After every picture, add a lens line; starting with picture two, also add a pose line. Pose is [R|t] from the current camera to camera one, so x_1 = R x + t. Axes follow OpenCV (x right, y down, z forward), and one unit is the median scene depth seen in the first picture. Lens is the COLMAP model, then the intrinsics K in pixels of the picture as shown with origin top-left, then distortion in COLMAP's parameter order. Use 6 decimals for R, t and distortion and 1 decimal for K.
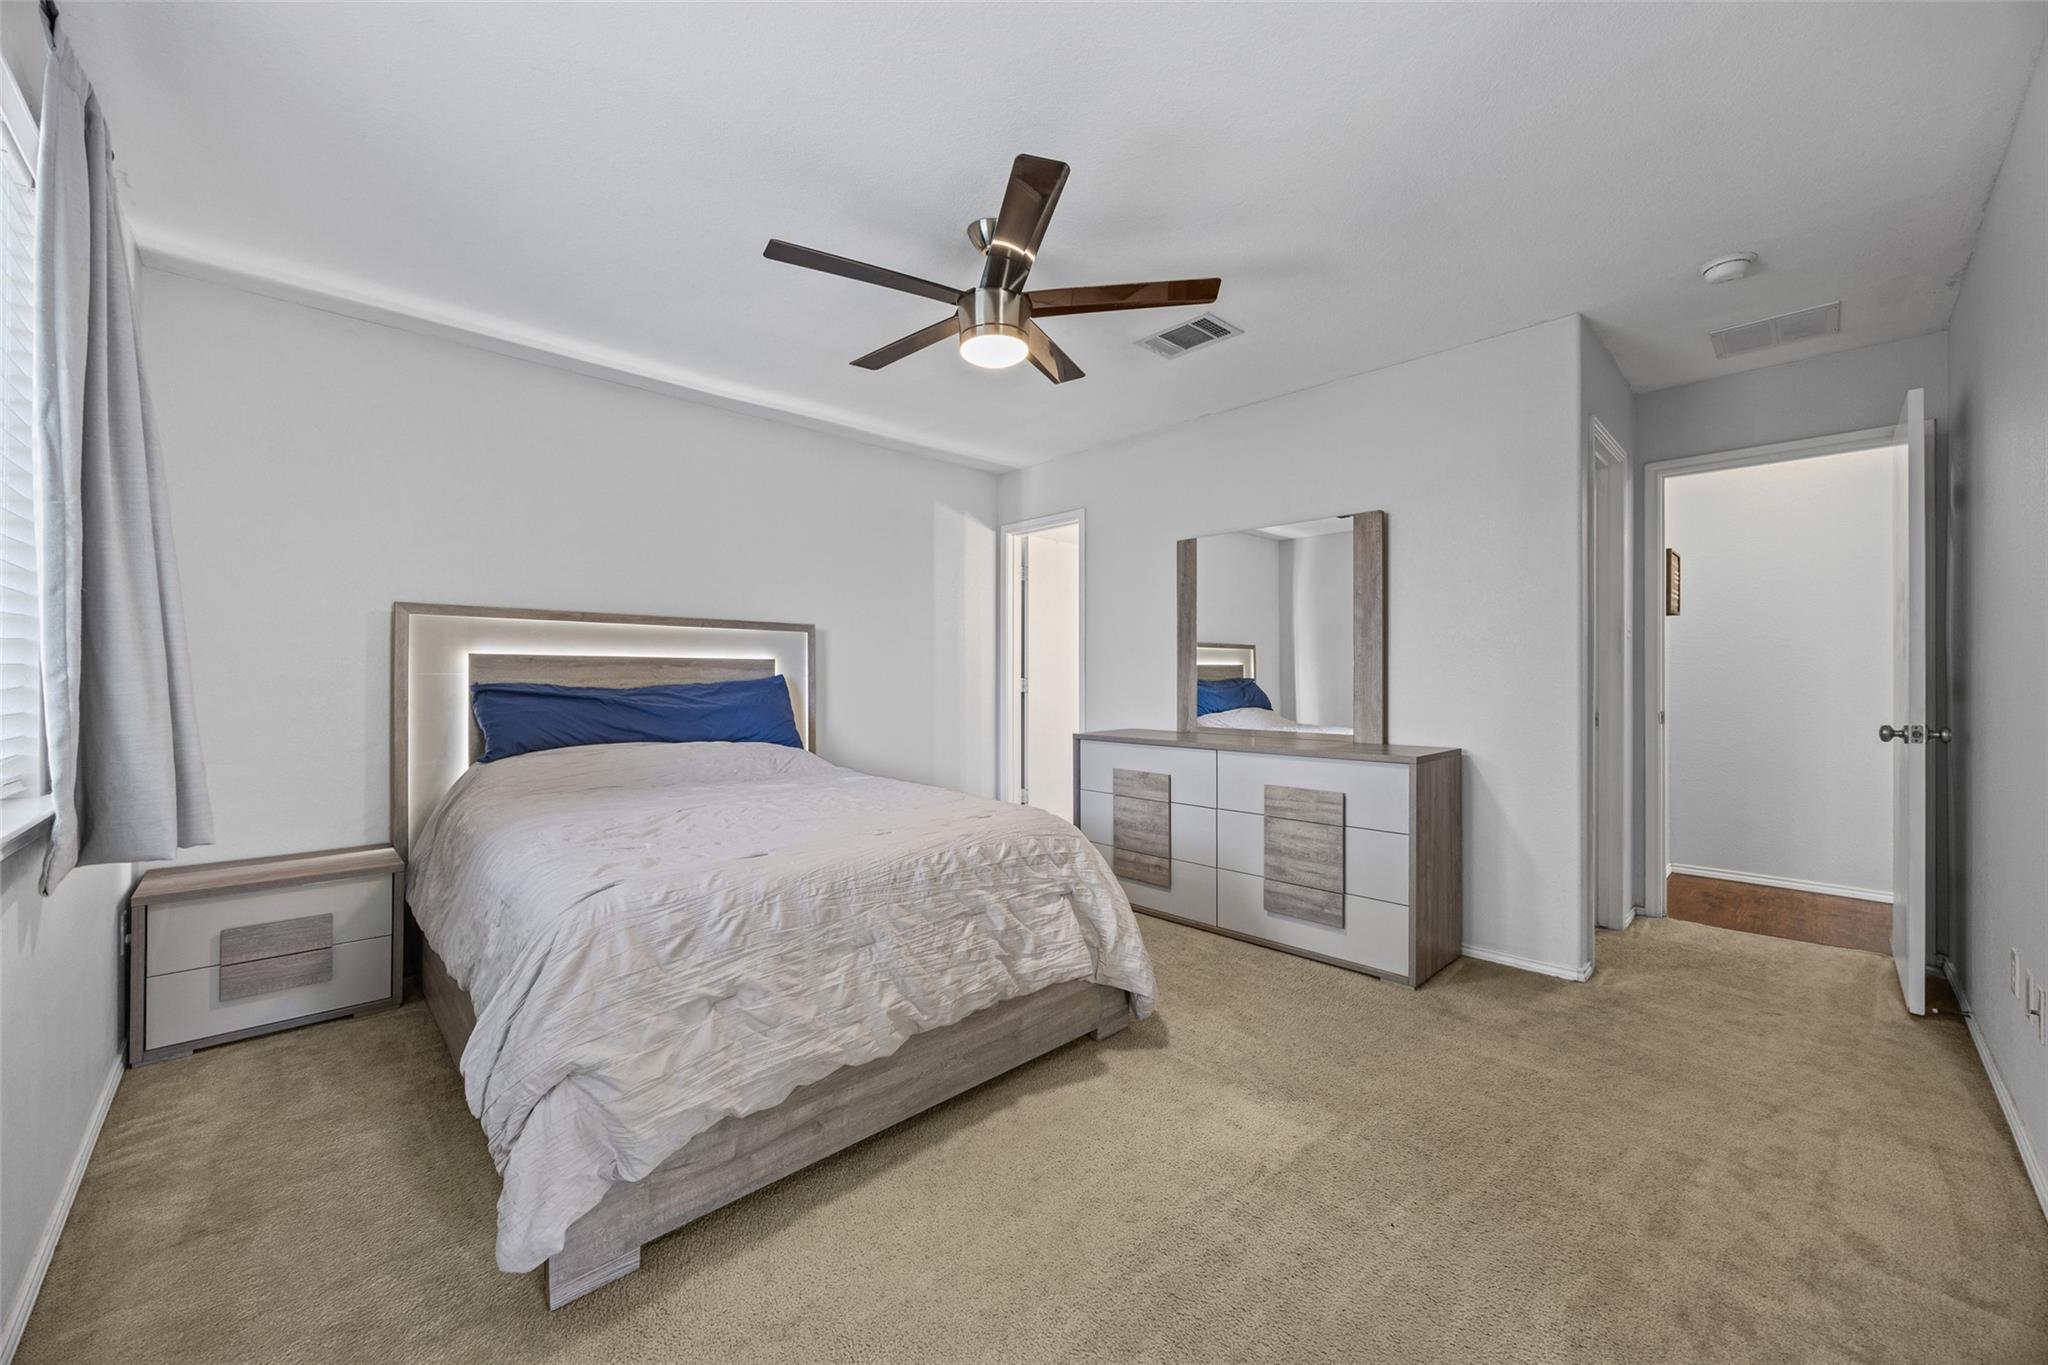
lens RADIAL K [[775.9, 0, 1024.9], [0, 775.9, 686.3], [0, 0, 1]] dist [-0.000425, 0.000003]
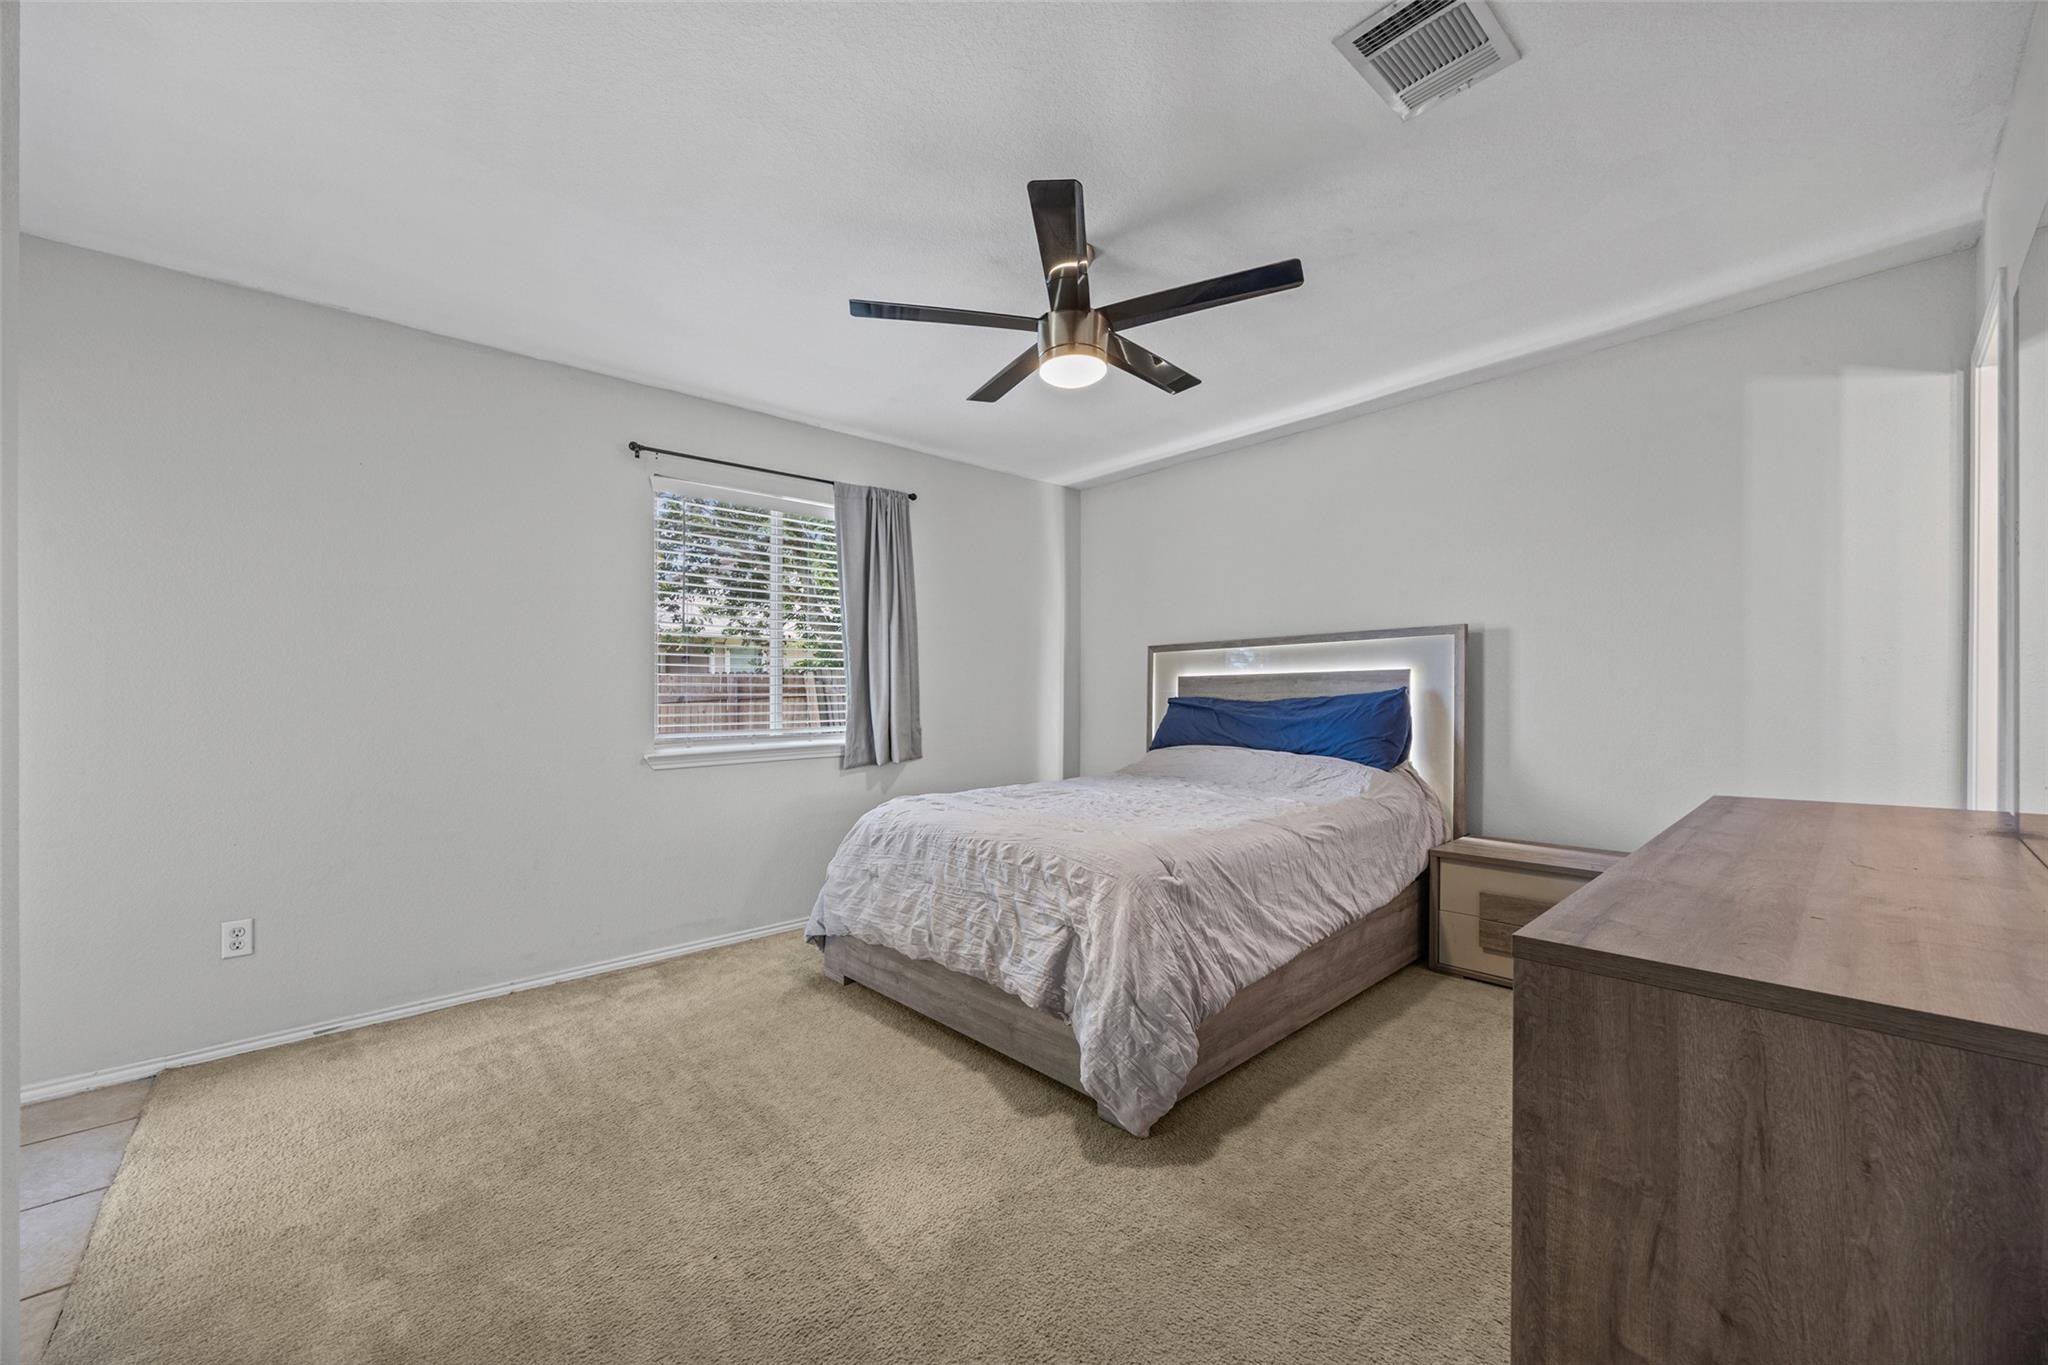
lens RADIAL K [[796.6, 0, 1025.3], [0, 796.6, 693.4], [0, 0, 1]] dist [-0.005384, 0.000556]
pose [[-0.028577, -0.003508, -0.999585, 1.059945], [0.003579, 0.999987, -0.003612, -0.008914], [0.999585, -0.003681, -0.028564, 1.024228]]
